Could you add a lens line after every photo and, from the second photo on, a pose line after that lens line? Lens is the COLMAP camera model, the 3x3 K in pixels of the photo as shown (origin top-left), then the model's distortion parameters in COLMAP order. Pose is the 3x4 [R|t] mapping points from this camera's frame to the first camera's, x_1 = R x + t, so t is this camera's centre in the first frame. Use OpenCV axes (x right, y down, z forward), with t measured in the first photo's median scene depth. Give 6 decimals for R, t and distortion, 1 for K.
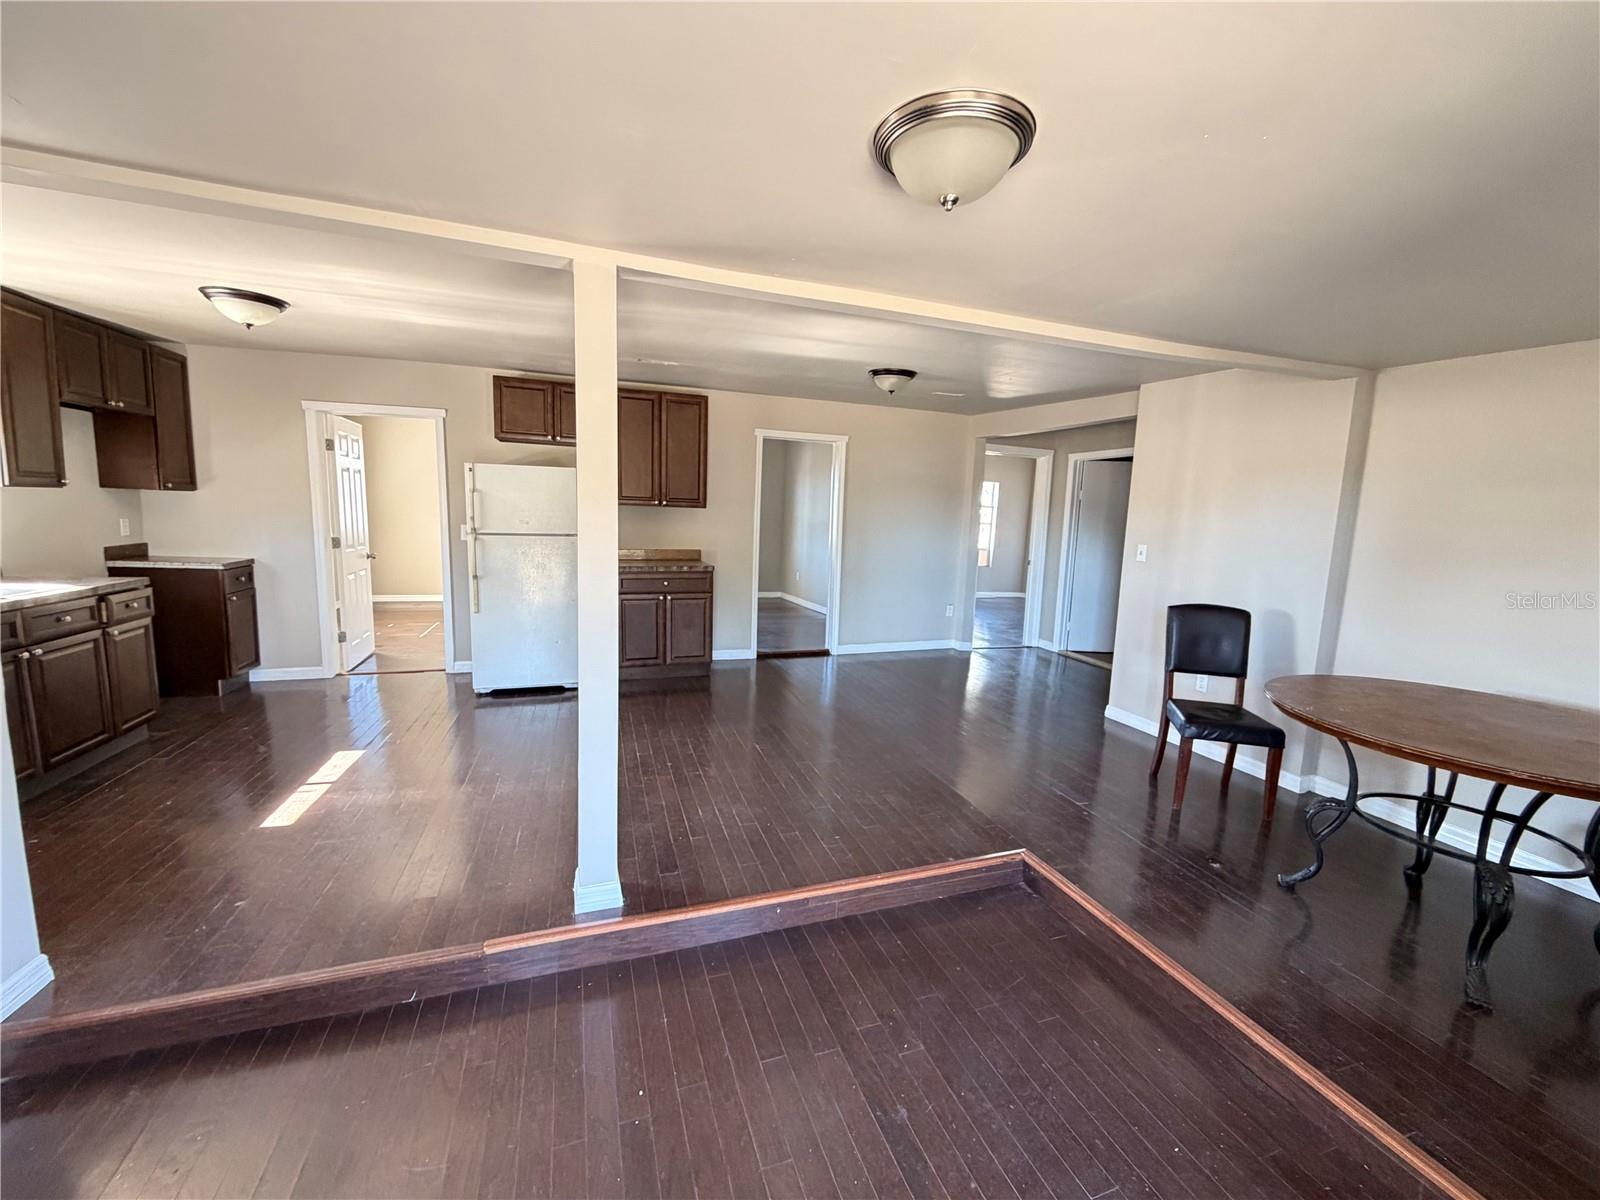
lens RADIAL K [[631.9, 0, 800.0], [0, 631.9, 600.0], [0, 0, 1]] dist [0.000677, 0.000152]
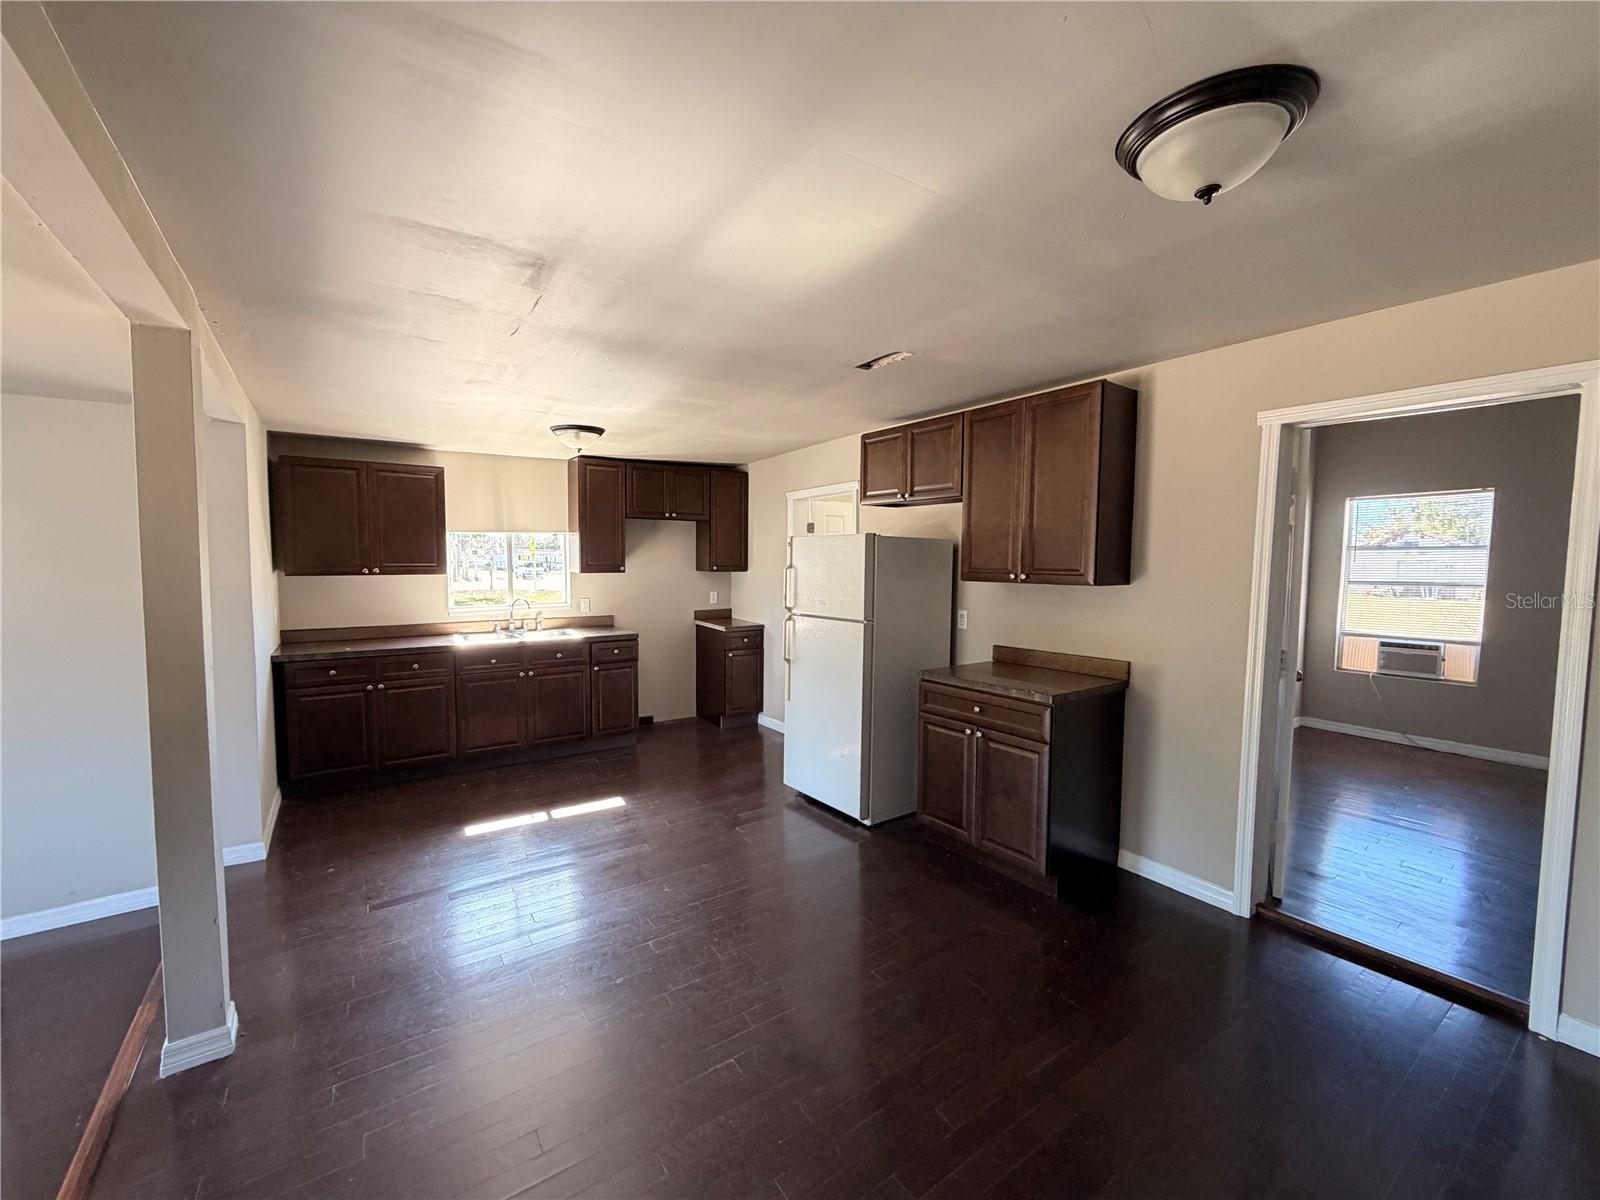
lens RADIAL K [[631.9, 0, 800.0], [0, 631.9, 600.0], [0, 0, 1]] dist [0.000677, 0.000152]
pose [[0.271248, 0.029899, -0.962045, 0.367035], [-0.123987, 0.992275, -0.004119, -0.121761], [0.954490, 0.120399, 0.272860, 0.752989]]
